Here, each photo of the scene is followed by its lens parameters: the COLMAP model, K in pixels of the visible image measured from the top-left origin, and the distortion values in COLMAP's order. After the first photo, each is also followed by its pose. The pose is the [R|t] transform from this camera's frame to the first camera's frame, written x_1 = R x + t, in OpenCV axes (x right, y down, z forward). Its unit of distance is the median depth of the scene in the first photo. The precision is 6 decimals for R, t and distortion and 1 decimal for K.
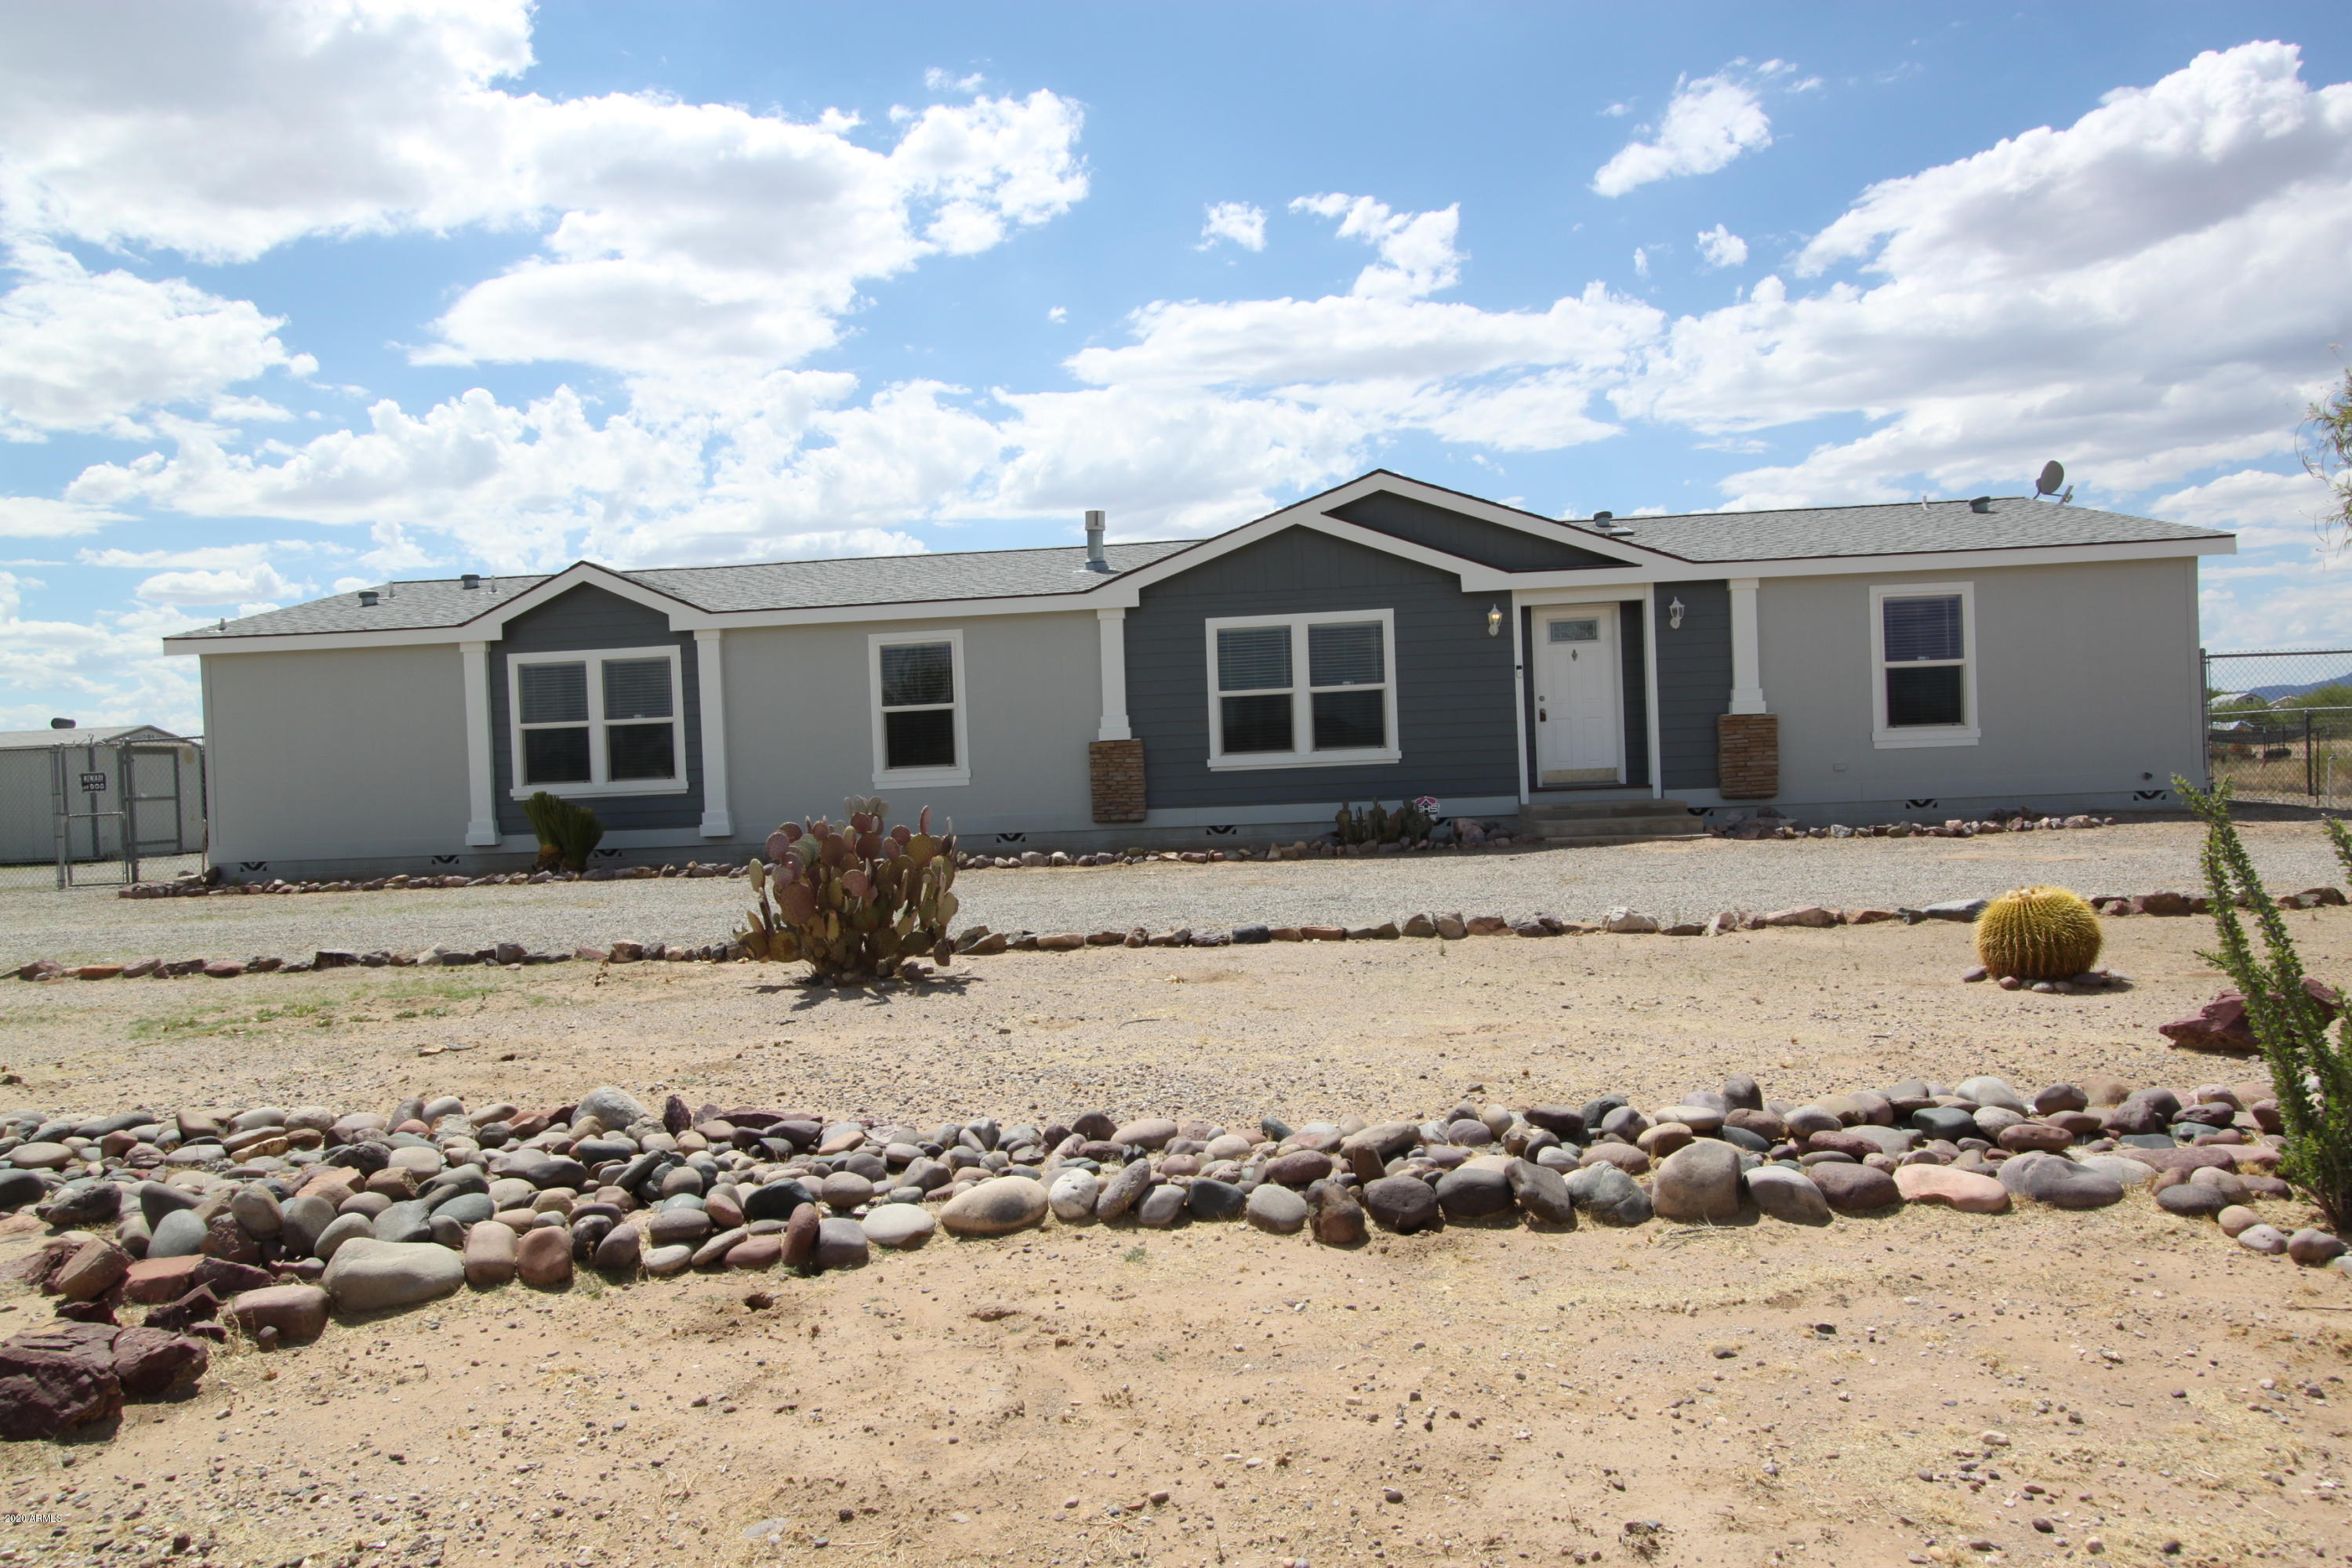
lens RADIAL K [[1670.0, 0, 1176.0], [0, 1670.0, 784.0], [0, 0, 1]] dist [0.000459, 0.117811]
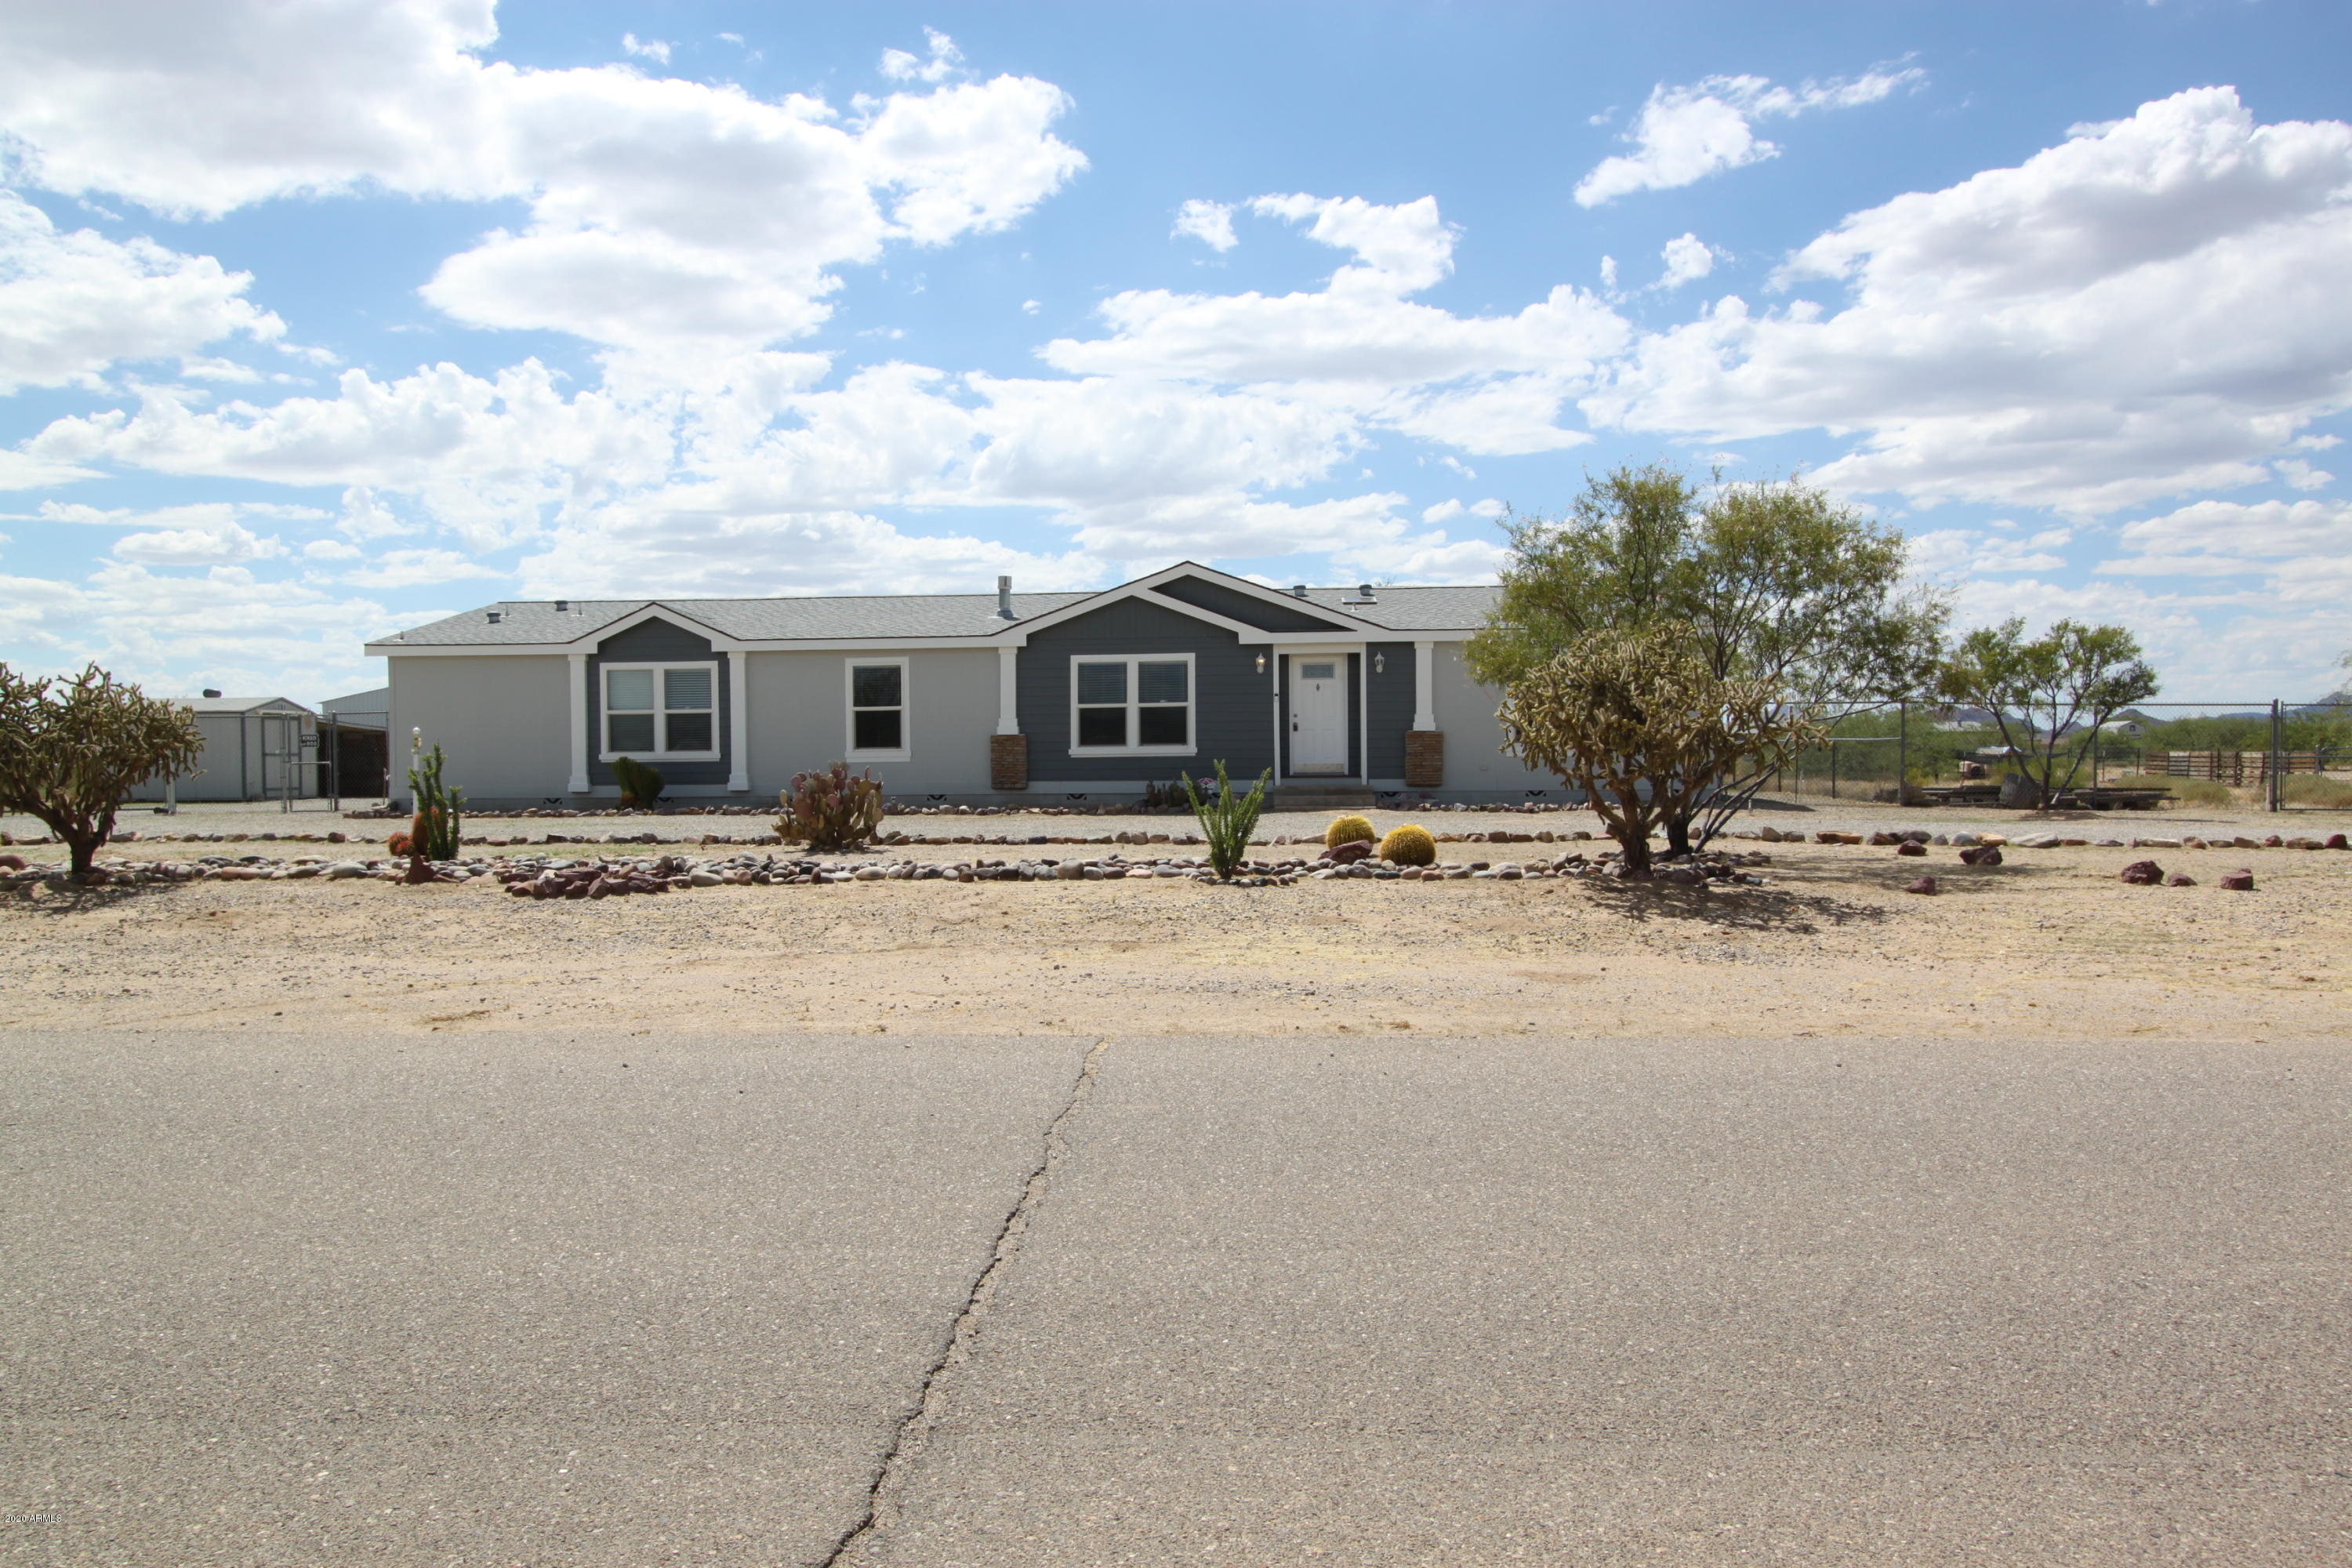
lens RADIAL K [[1645.8, 0, 1178.7], [0, 1645.8, 857.4], [0, 0, 1]] dist [0.031142, 0.002082]
pose [[0.999206, 0.029920, 0.026305, 0.077070], [-0.031170, 0.998339, 0.048447, 0.007141], [-0.024812, -0.049229, 0.998479, -0.465442]]
